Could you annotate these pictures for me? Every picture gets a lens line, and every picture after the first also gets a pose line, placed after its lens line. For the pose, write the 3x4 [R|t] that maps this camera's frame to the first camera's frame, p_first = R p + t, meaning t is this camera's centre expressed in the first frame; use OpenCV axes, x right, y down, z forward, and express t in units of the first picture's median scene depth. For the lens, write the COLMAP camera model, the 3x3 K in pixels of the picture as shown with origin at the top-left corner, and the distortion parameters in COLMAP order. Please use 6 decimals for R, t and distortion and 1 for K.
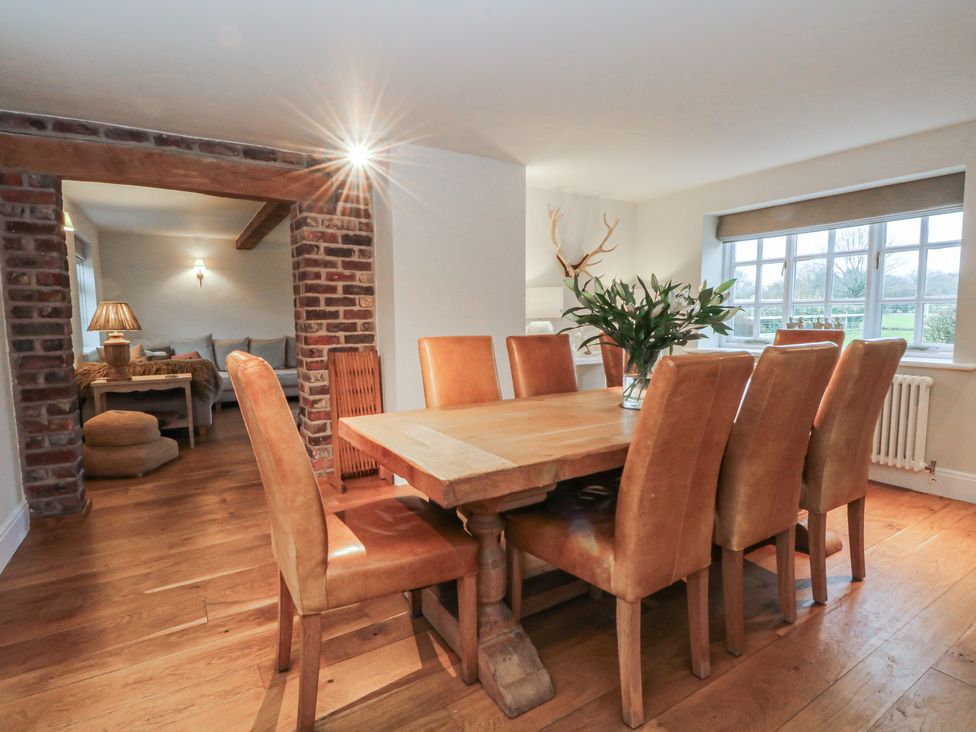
lens RADIAL K [[537.7, 0, 473.7], [0, 537.7, 366.5], [0, 0, 1]] dist [-0.000405, -0.017792]
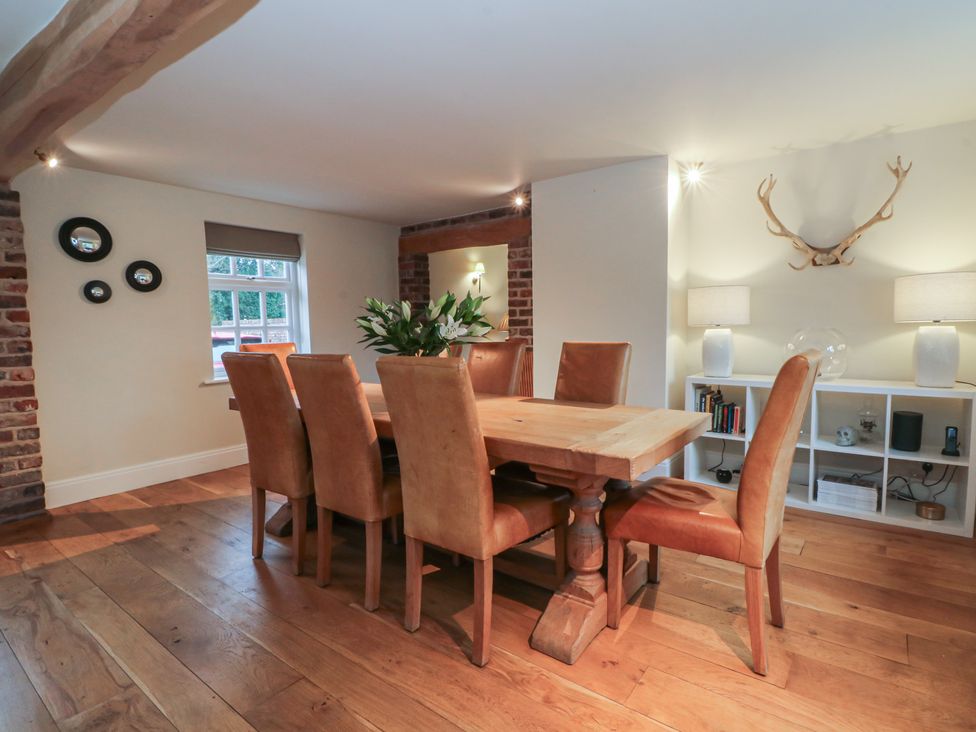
lens RADIAL K [[537.7, 0, 473.7], [0, 537.7, 366.5], [0, 0, 1]] dist [-0.000405, -0.017792]
pose [[0.305739, 0.082077, -0.948571, 0.981444], [-0.068362, 0.995598, 0.064111, -0.065107], [0.949658, 0.045245, 0.310004, 0.481211]]
